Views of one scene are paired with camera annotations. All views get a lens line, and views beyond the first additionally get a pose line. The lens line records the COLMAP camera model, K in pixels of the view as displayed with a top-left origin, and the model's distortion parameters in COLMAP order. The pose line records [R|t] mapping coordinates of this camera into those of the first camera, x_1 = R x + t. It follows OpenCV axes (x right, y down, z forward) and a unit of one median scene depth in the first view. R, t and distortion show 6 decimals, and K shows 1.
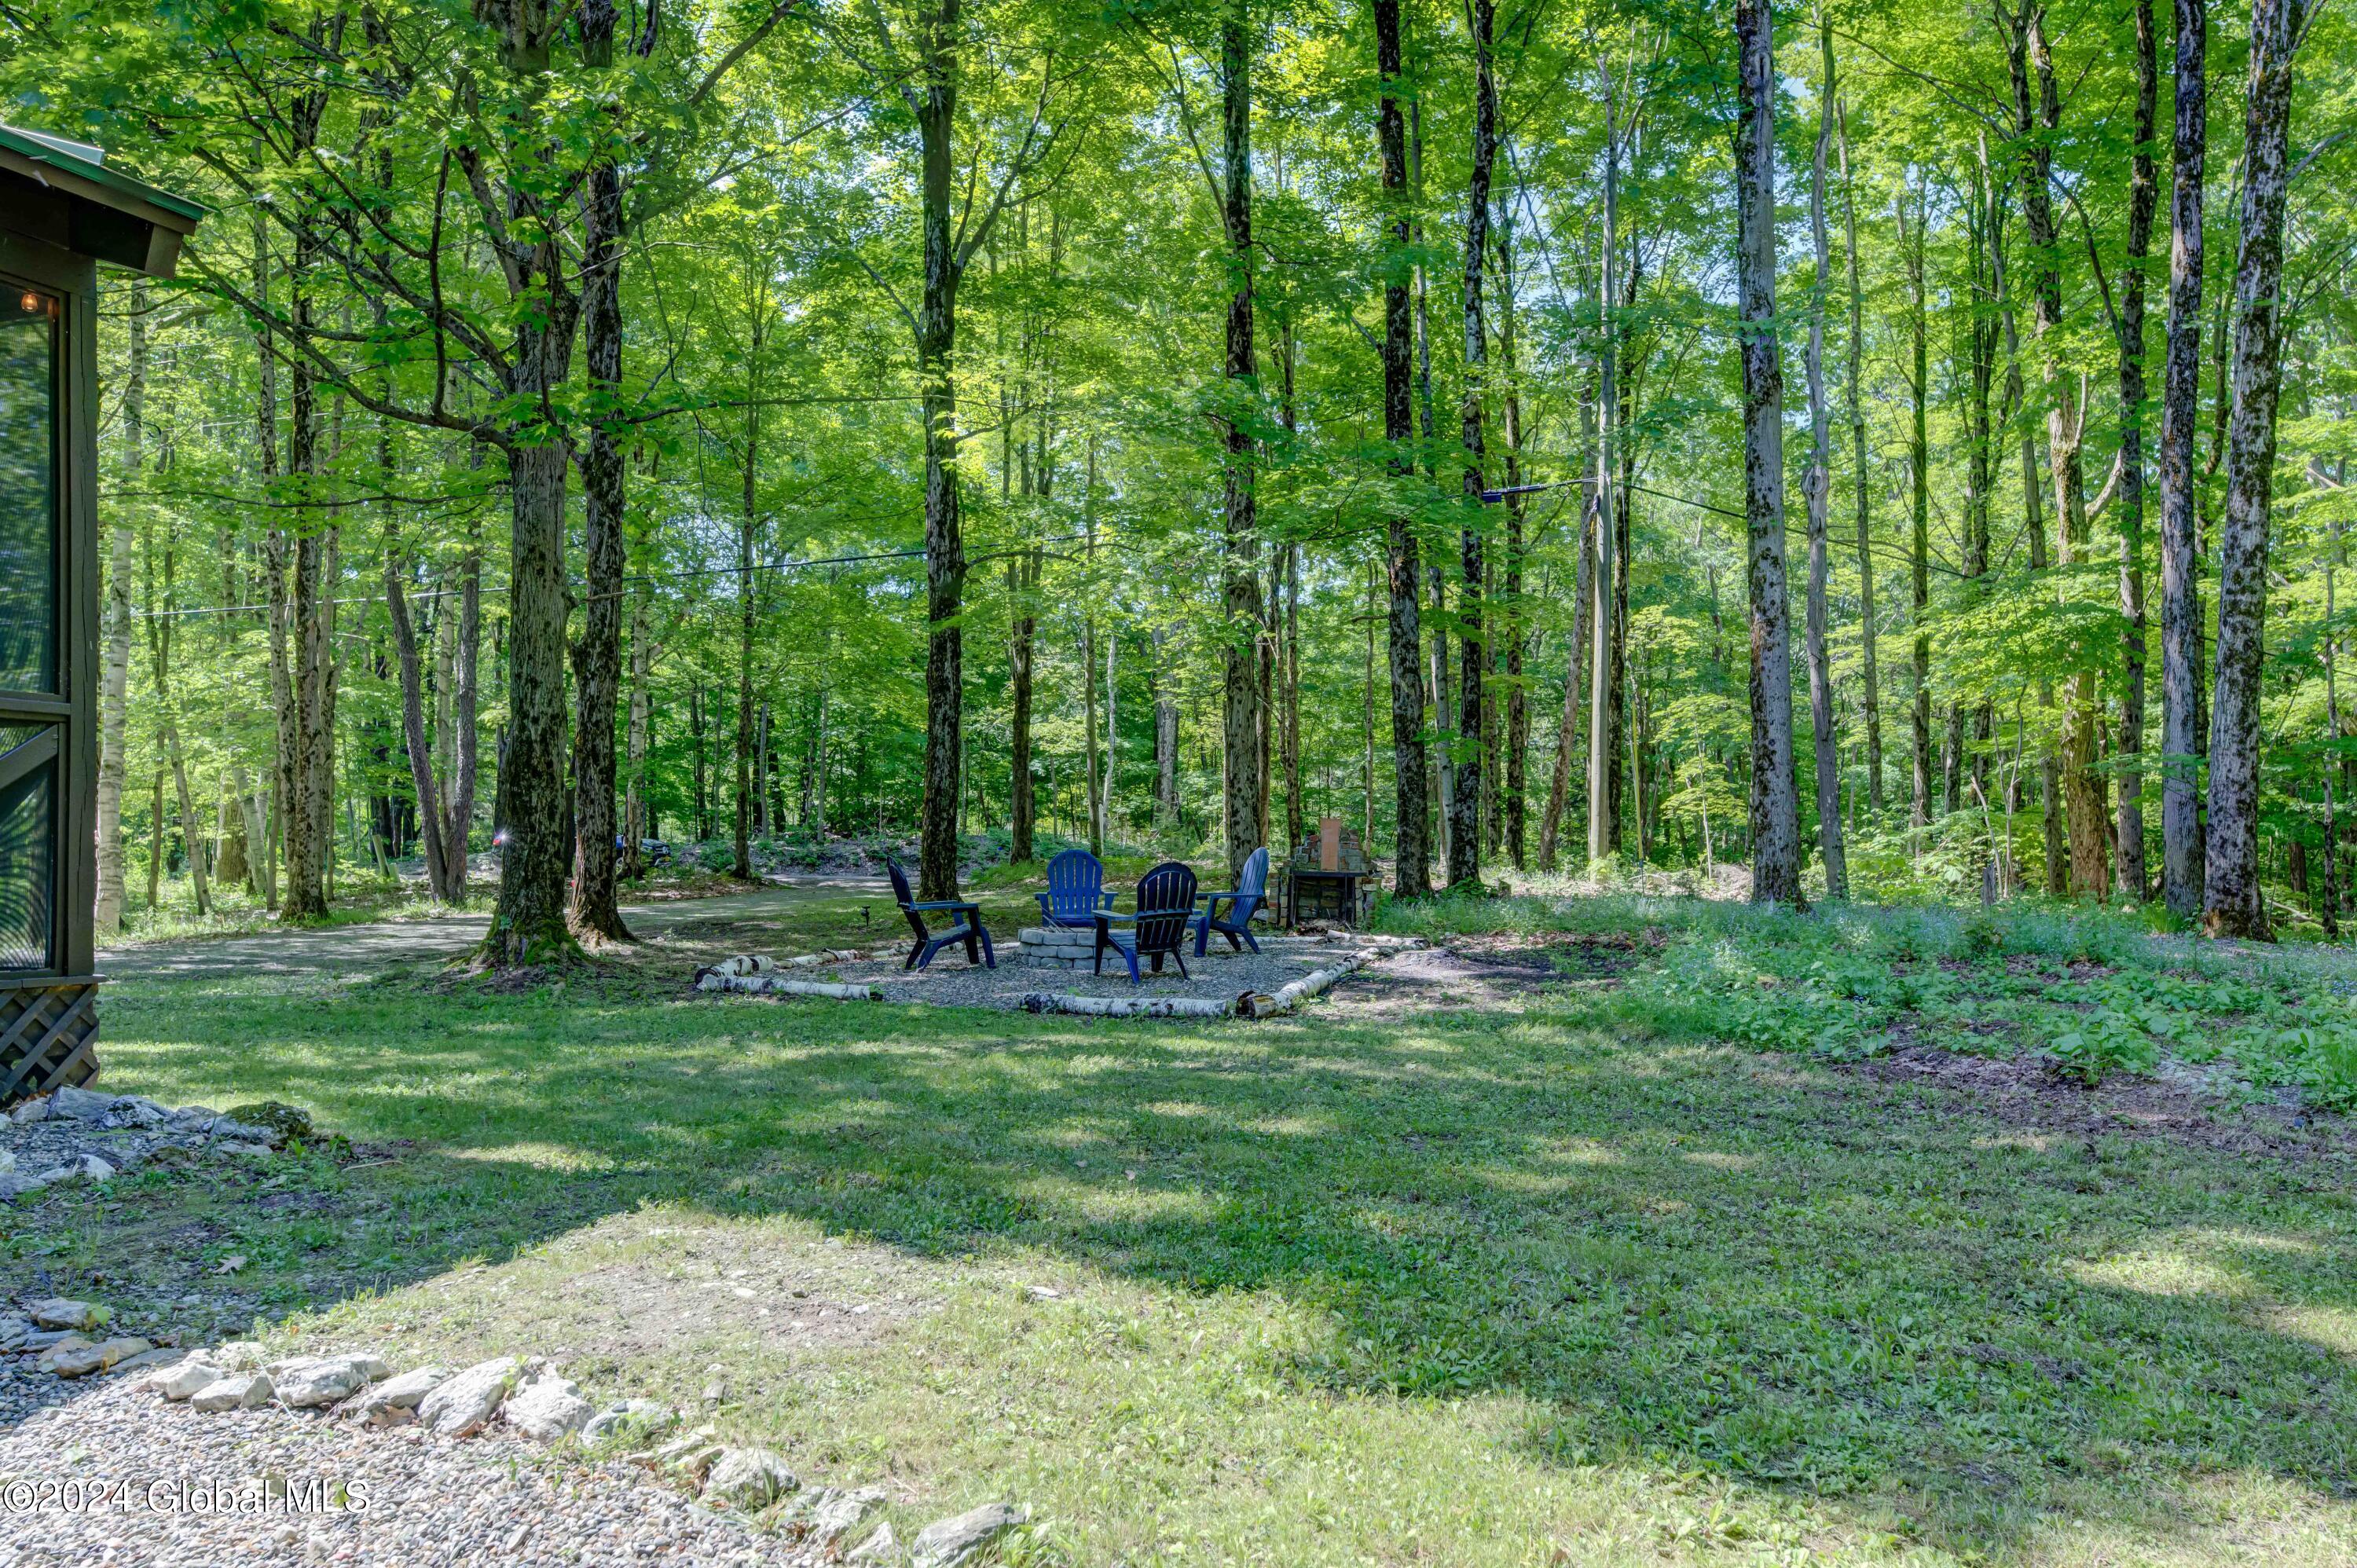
lens RADIAL K [[1595.2, 0, 1175.6], [0, 1595.2, 796.0], [0, 0, 1]] dist [-0.001403, 0.000289]
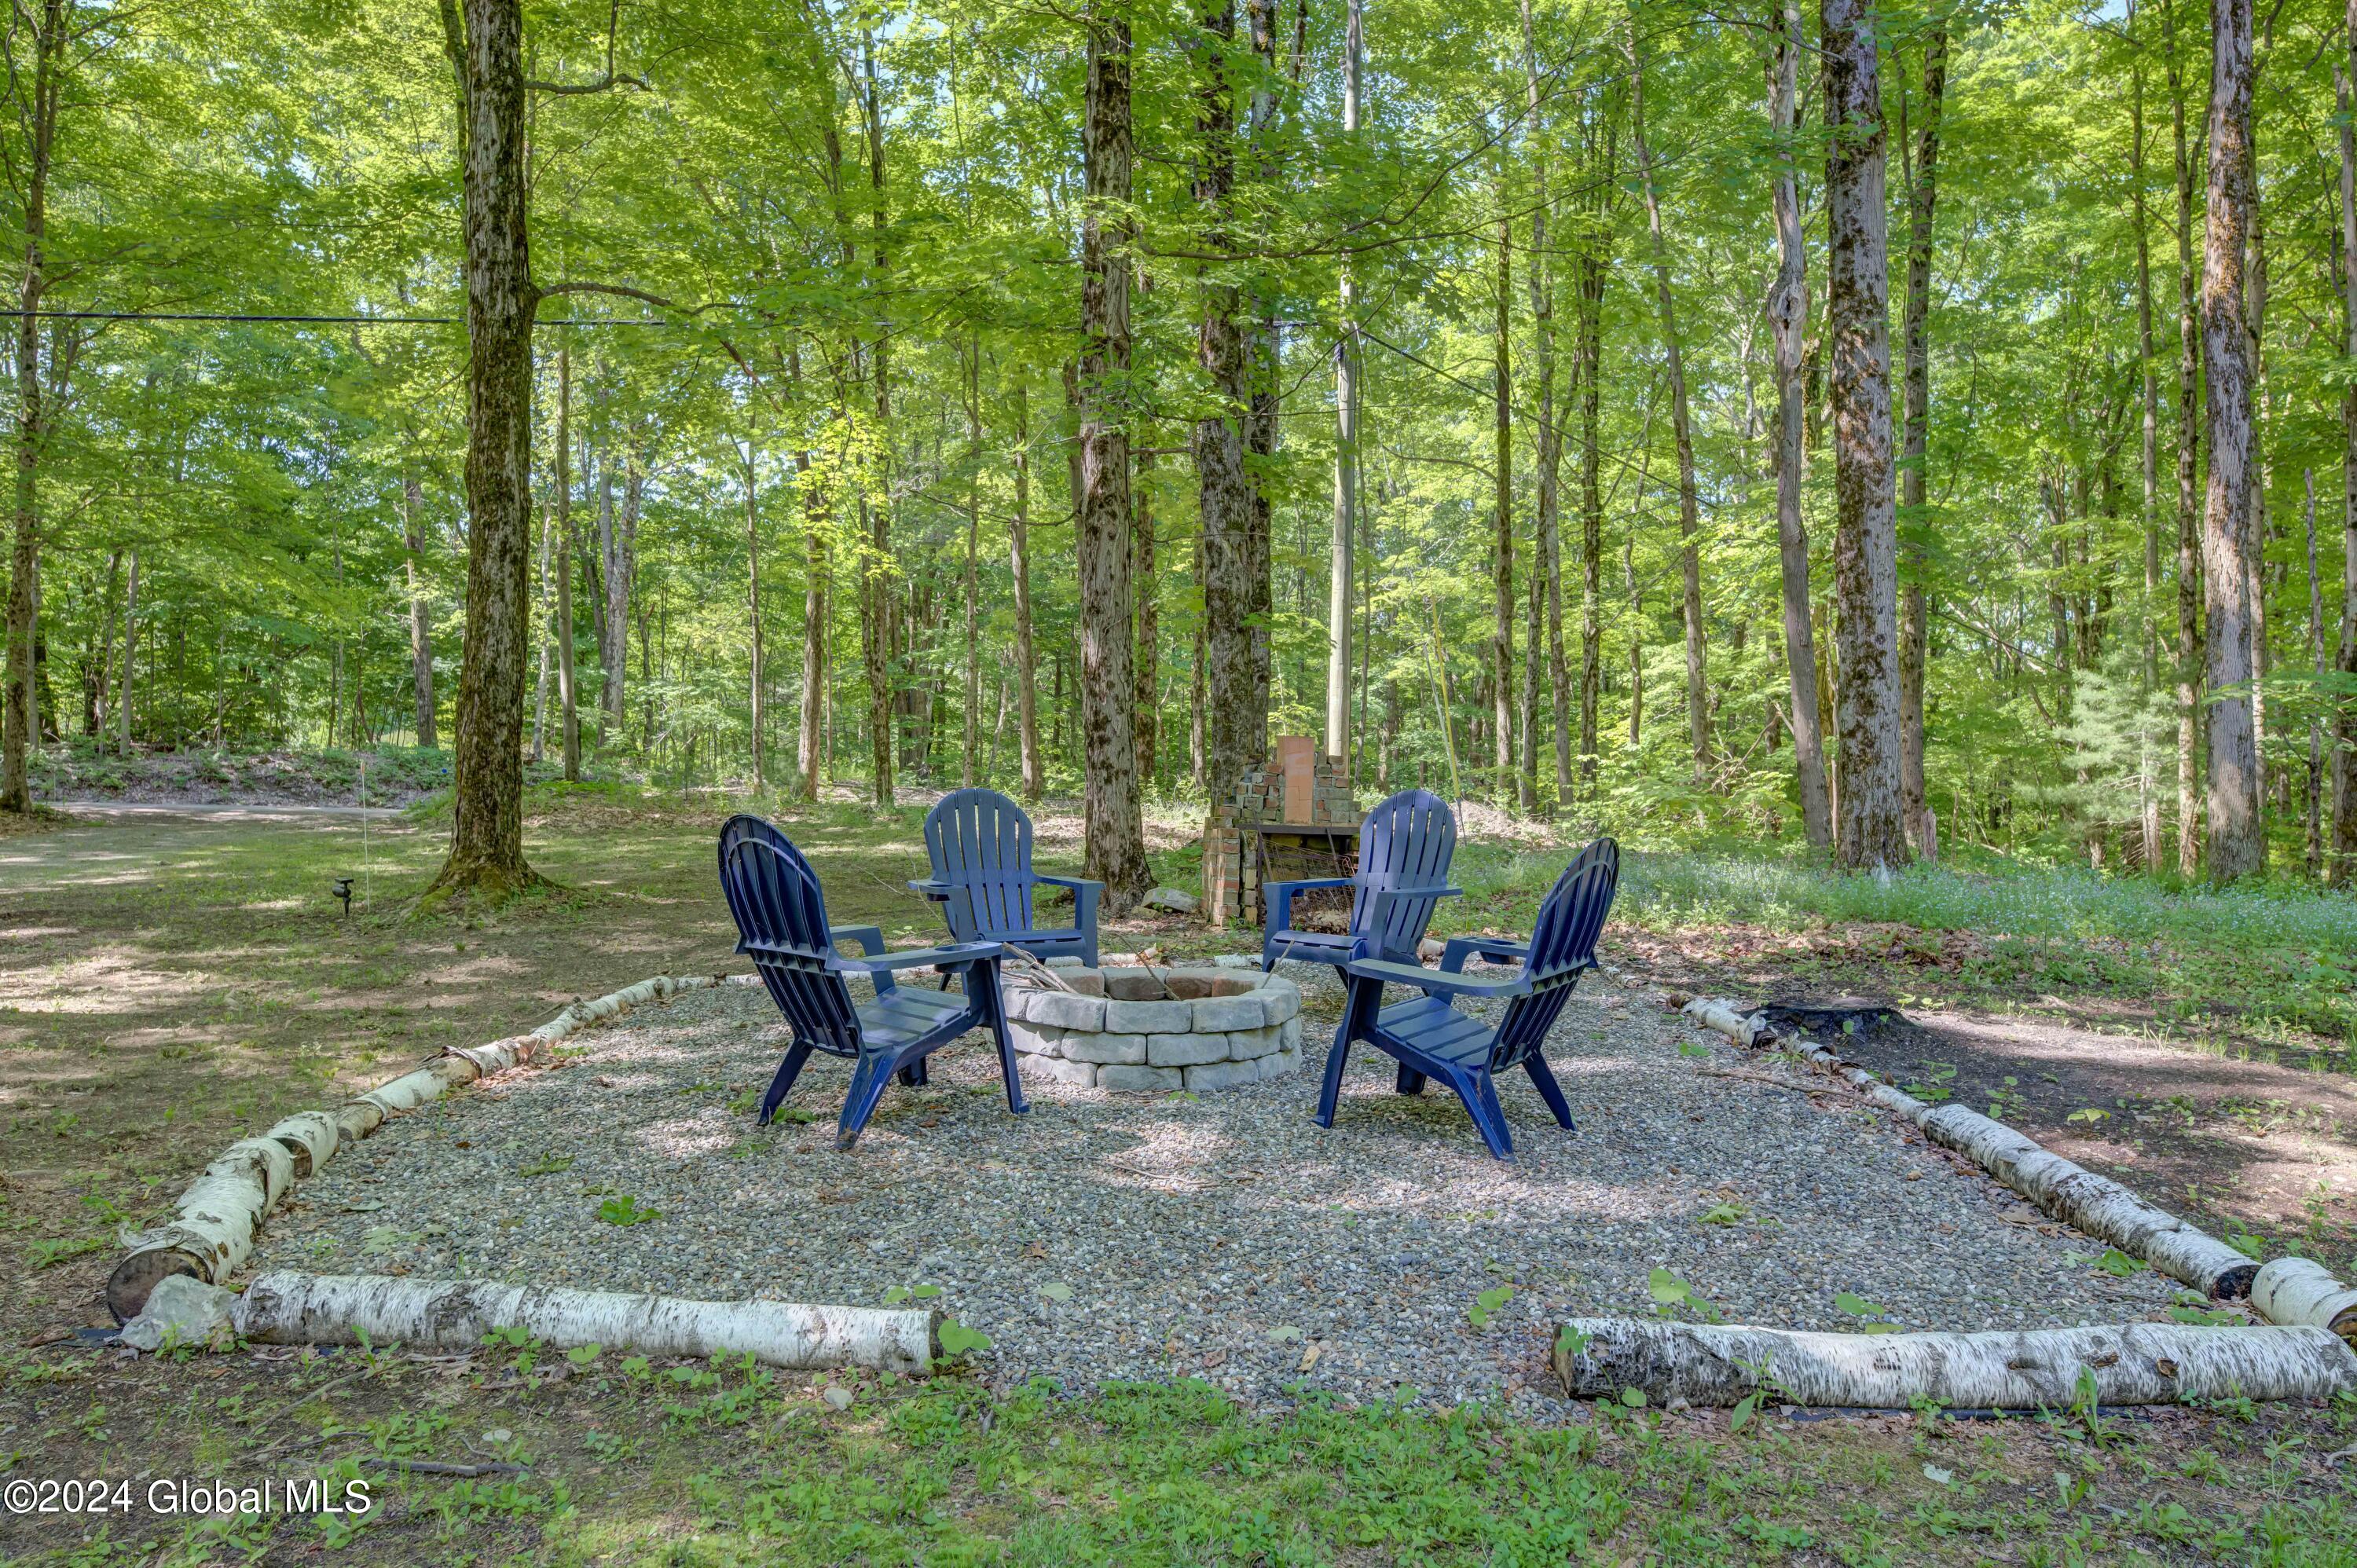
lens RADIAL K [[1595.2, 0, 1224.1], [0, 1595.2, 745.8], [0, 0, 1]] dist [-0.001403, 0.000289]
pose [[0.920742, 0.016341, 0.389831, -0.152868], [-0.023032, 0.999657, 0.012494, 0.010419], [-0.389493, -0.020482, 0.920802, 0.441278]]
